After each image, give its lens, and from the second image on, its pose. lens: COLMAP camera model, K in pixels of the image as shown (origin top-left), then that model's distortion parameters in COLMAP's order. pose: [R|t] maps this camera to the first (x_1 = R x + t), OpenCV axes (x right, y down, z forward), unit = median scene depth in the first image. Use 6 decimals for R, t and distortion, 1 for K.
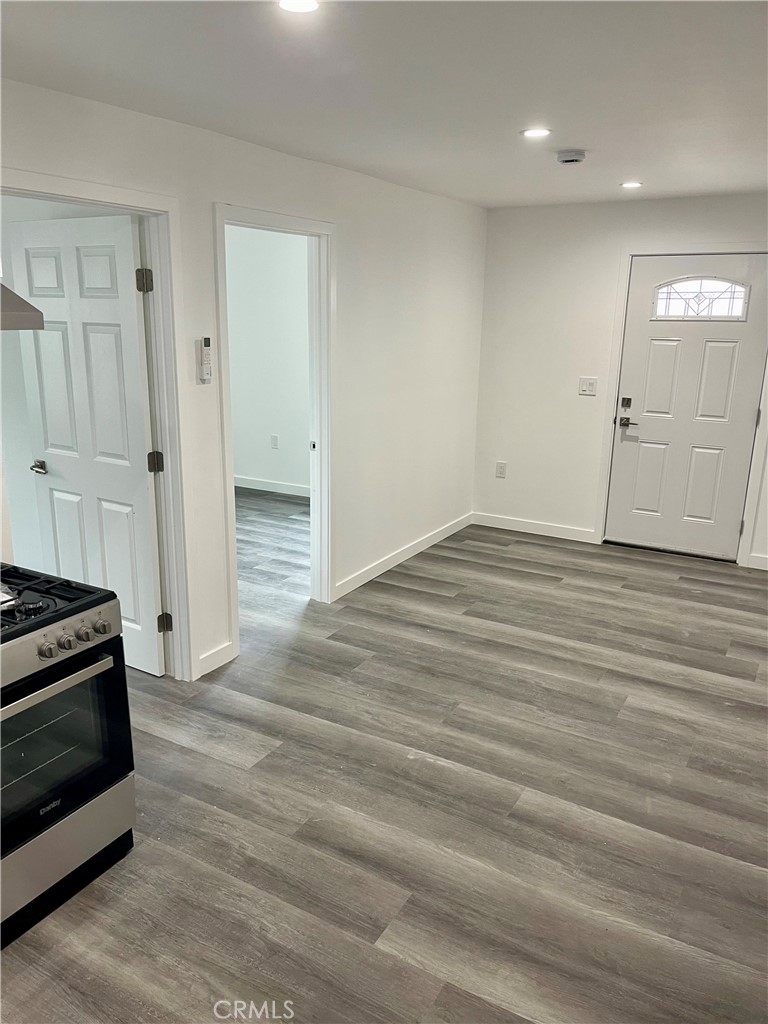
lens RADIAL K [[769.3, 0, 383.4], [0, 769.3, 515.5], [0, 0, 1]] dist [0.053335, -0.076342]
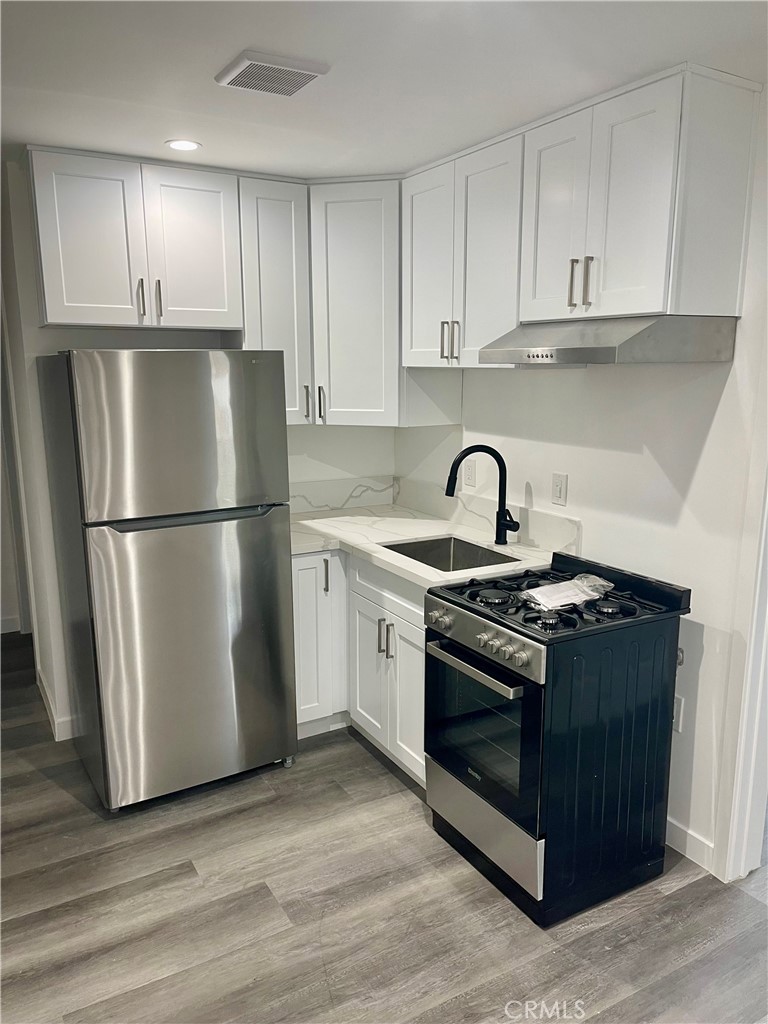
lens RADIAL K [[769.3, 0, 383.7], [0, 769.3, 513.3], [0, 0, 1]] dist [0.053335, -0.076342]
pose [[-0.498881, 0.156965, -0.852338, 0.338024], [-0.230768, 0.923900, 0.305214, -0.183097], [0.835382, 0.348958, -0.424694, 0.765086]]
